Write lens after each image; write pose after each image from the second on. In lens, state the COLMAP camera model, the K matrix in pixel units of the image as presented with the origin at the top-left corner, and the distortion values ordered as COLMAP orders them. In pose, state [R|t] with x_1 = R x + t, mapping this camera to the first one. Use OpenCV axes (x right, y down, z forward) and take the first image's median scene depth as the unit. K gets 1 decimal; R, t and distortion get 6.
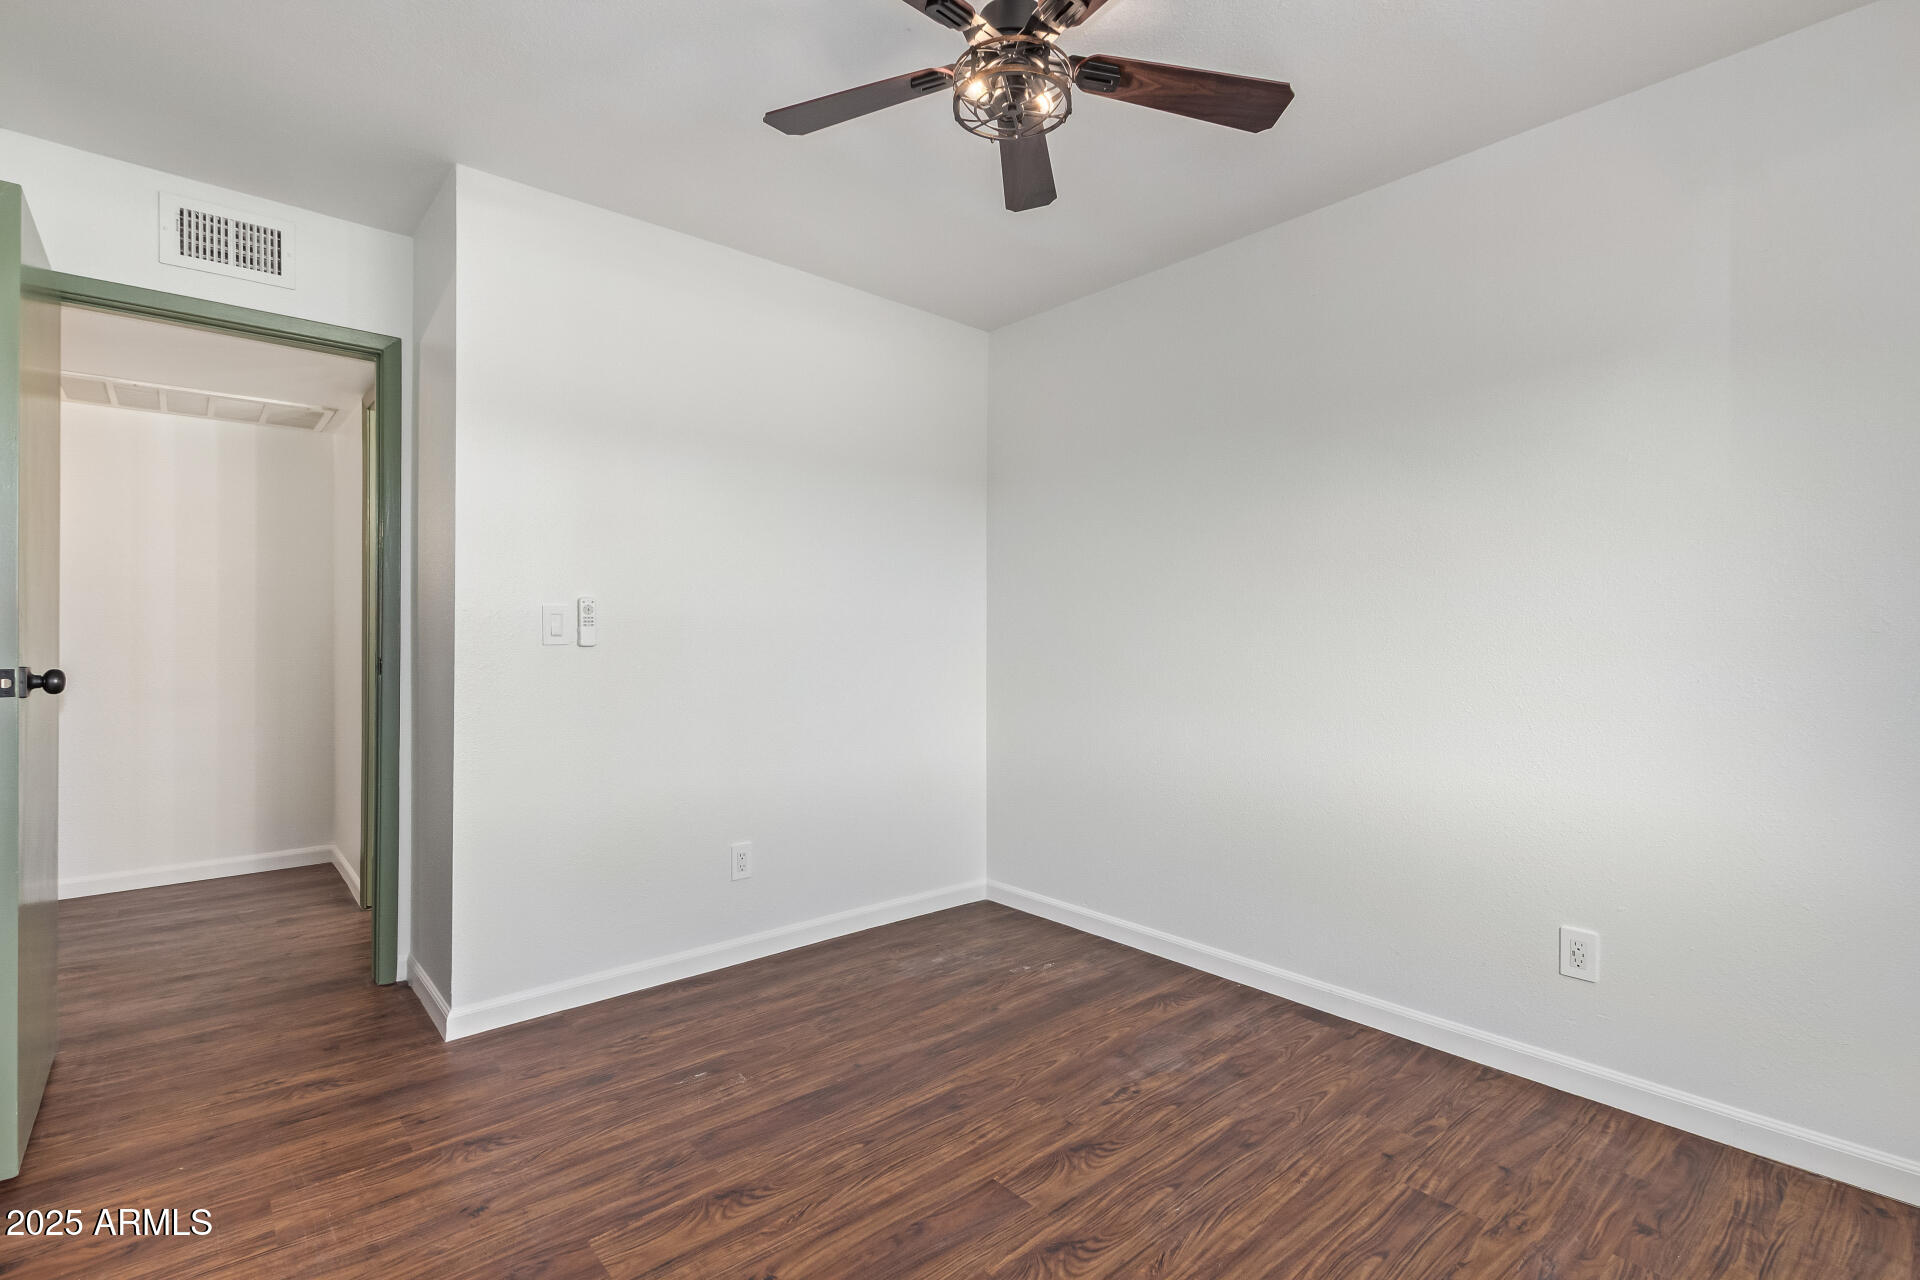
lens RADIAL K [[889.0, 0, 951.1], [0, 889.0, 637.3], [0, 0, 1]] dist [-0.001792, -0.000590]
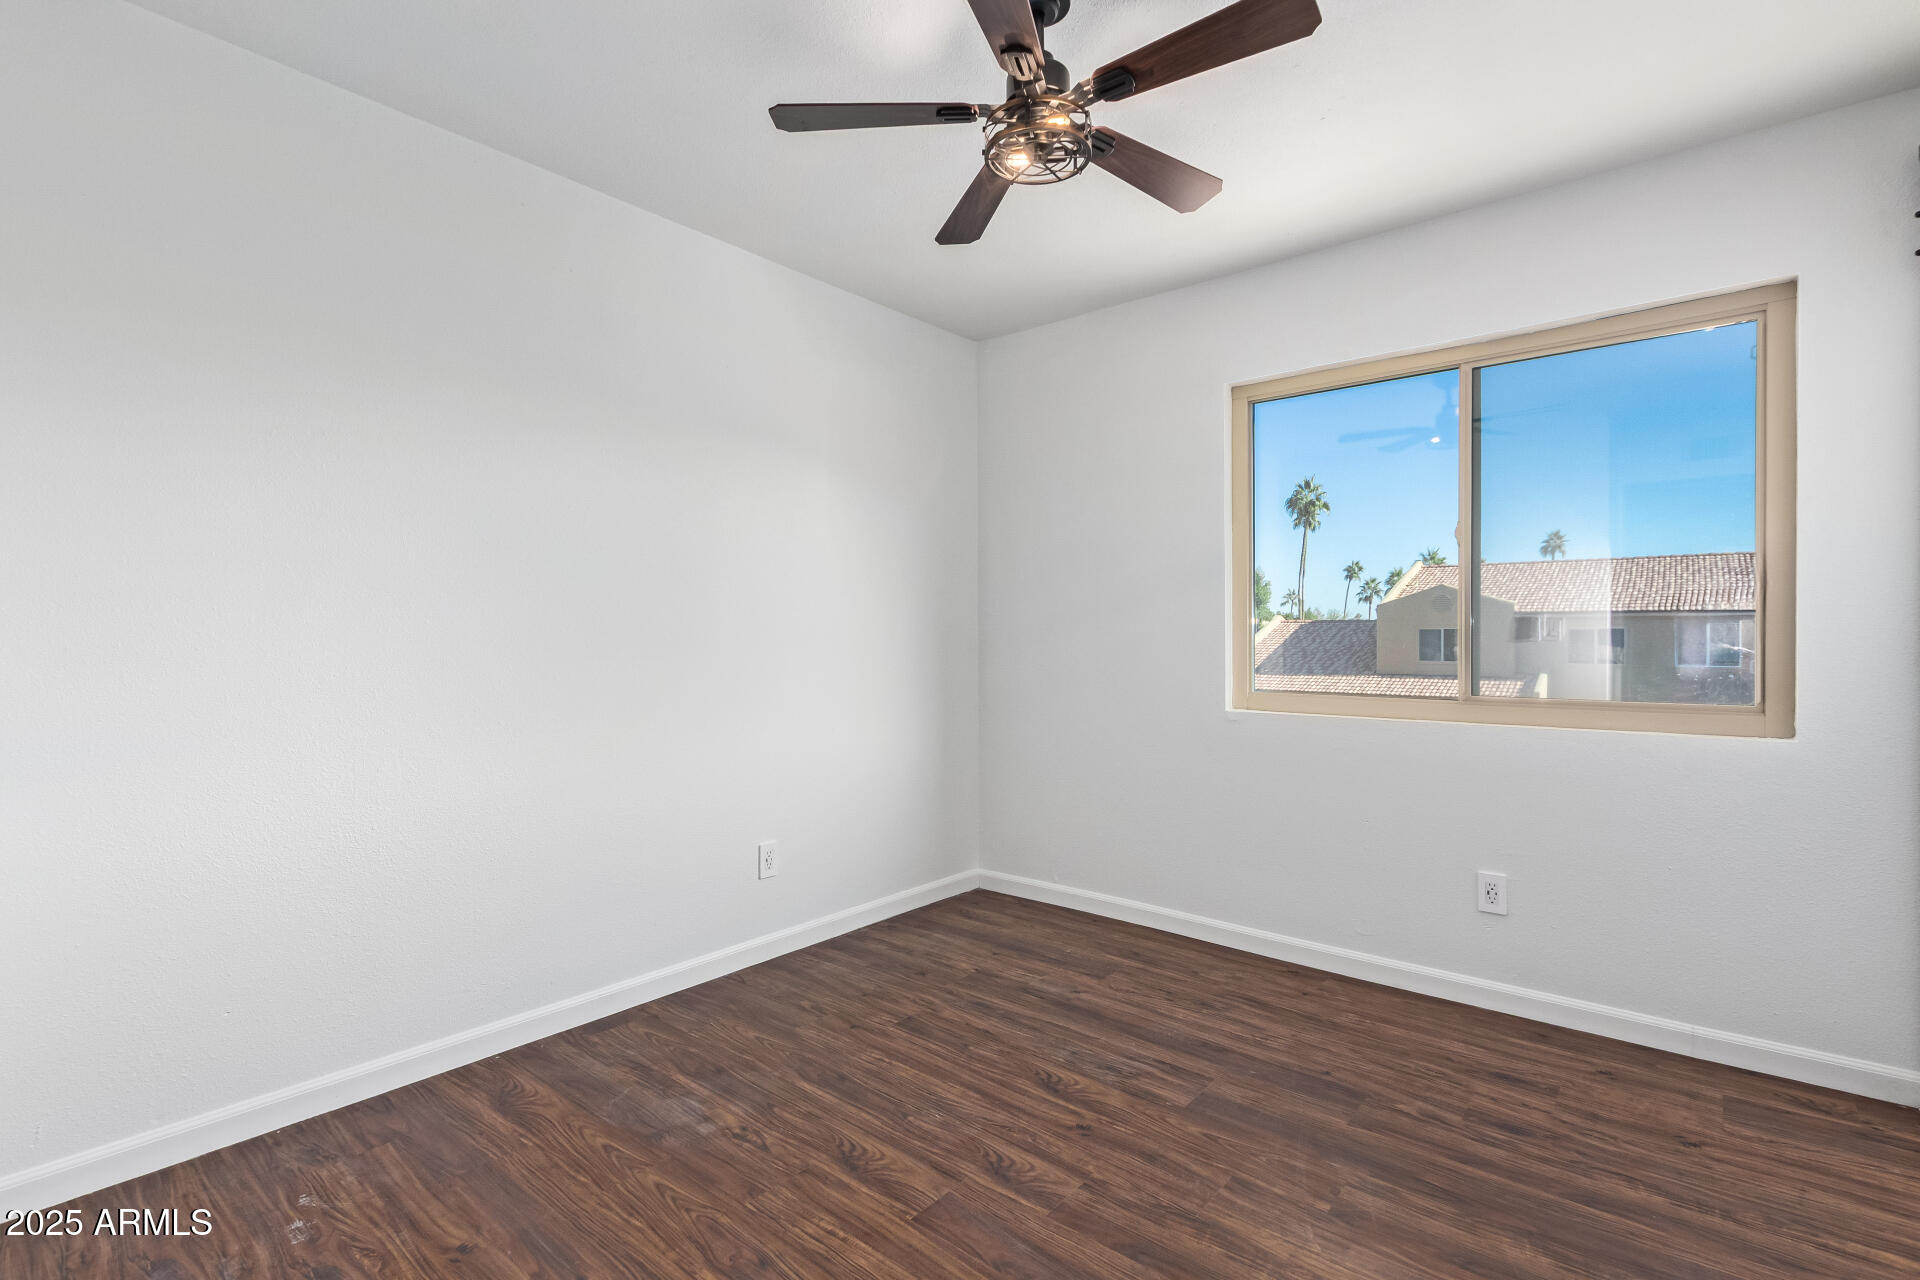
lens RADIAL K [[889.0, 0, 951.1], [0, 889.0, 637.3], [0, 0, 1]] dist [-0.001792, -0.000590]
pose [[-0.160021, -0.005233, 0.987100, -0.812076], [0.000599, 0.999985, 0.005398, -0.011172], [-0.987114, 0.001455, -0.160015, 1.016048]]
